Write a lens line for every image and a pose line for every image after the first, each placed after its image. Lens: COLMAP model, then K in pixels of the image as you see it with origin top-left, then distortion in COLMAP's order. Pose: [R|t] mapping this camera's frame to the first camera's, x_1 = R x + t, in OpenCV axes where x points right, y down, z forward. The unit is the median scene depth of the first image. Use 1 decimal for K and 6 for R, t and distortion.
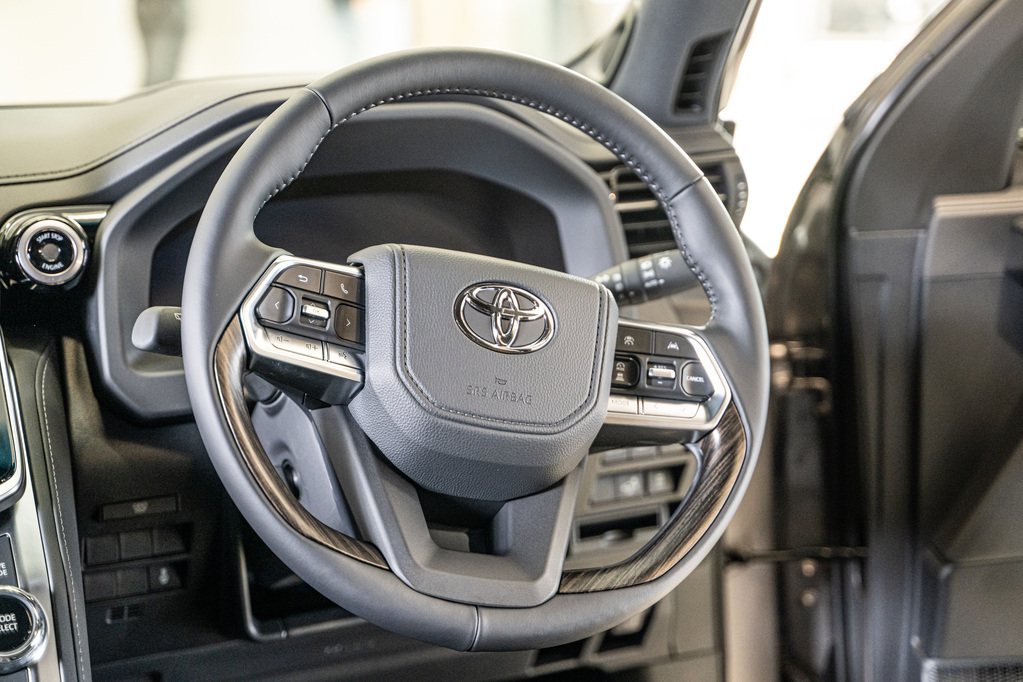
lens RADIAL K [[1936.7, 0, 511.5], [0, 1936.7, 341.0], [0, 0, 1]] dist [-0.000399, -0.072472]
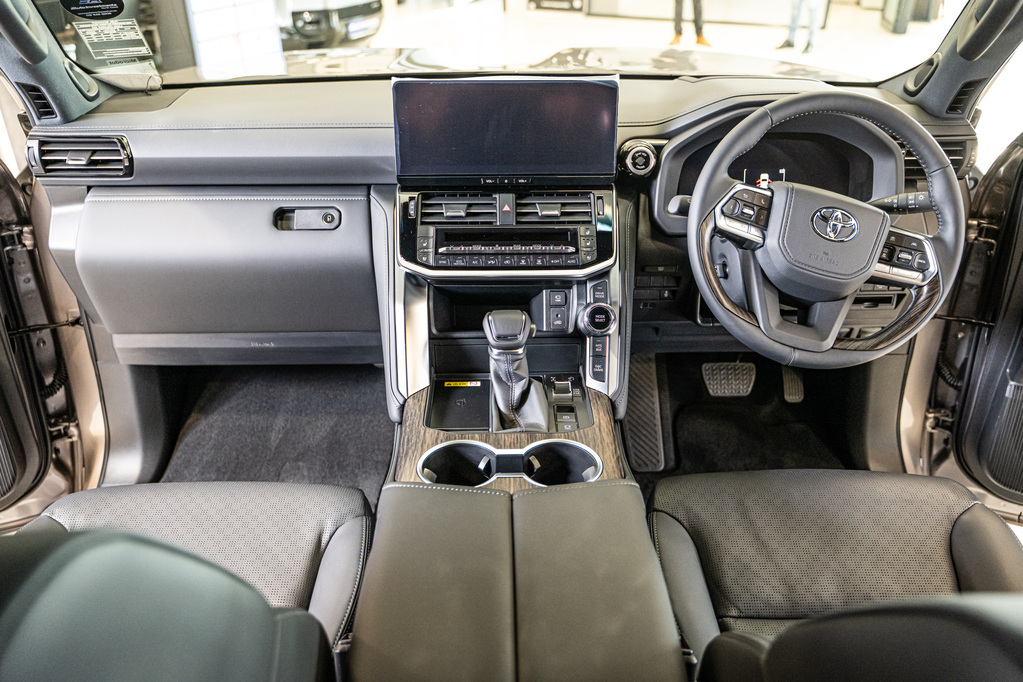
lens RADIAL K [[819.4, 0, 511.5], [0, 819.4, 341.0], [0, 0, 1]] dist [0.007318, -0.003396]
pose [[0.922135, 0.202250, -0.329792, -0.007174], [-0.102090, 0.949462, 0.296816, -0.122224], [0.373156, -0.240036, 0.896179, -0.016730]]
